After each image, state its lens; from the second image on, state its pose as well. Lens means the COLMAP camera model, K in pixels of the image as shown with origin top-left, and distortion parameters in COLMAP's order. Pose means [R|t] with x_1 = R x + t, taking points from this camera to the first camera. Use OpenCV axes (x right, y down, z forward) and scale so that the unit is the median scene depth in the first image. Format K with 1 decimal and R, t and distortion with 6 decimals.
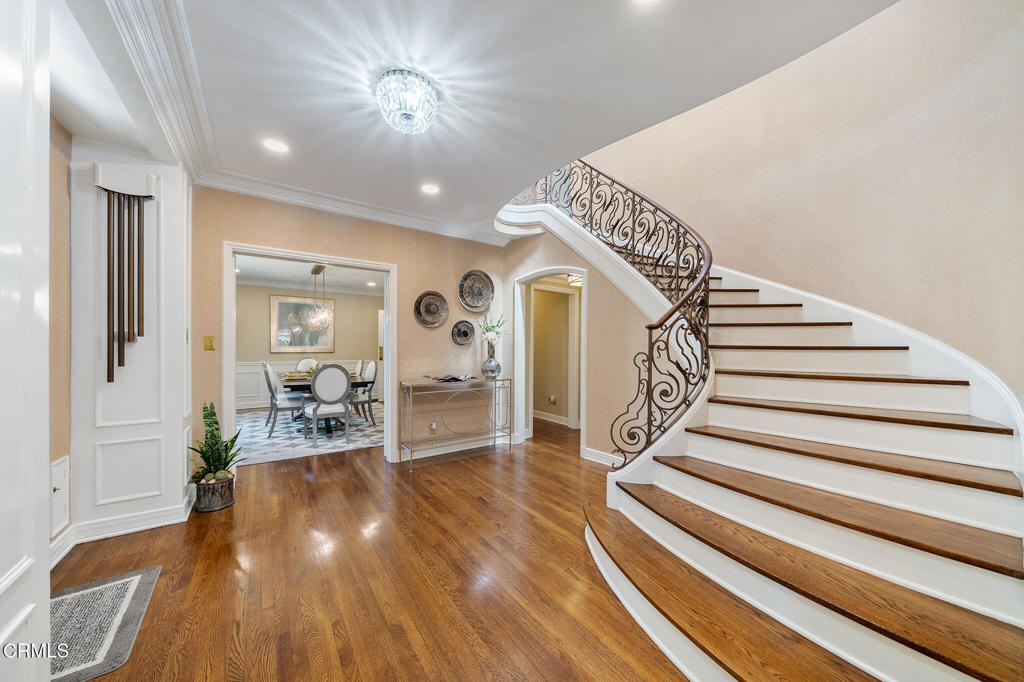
lens RADIAL K [[353.0, 0, 512.0], [0, 353.0, 341.0], [0, 0, 1]] dist [-0.000127, -0.000010]
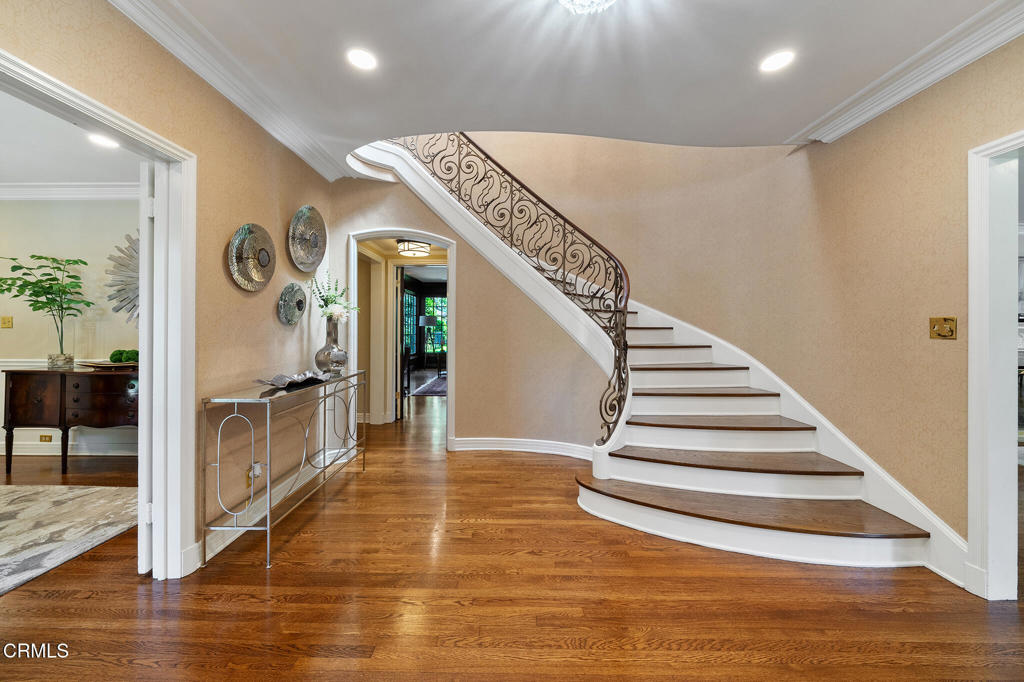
lens RADIAL K [[356.8, 0, 509.1], [0, 356.8, 321.8], [0, 0, 1]] dist [-0.000250, -0.000033]
pose [[0.583759, 0.011726, 0.811842, -0.454596], [-0.016675, 0.999858, -0.002451, 0.002626], [-0.811755, -0.012107, 0.583872, 0.360623]]
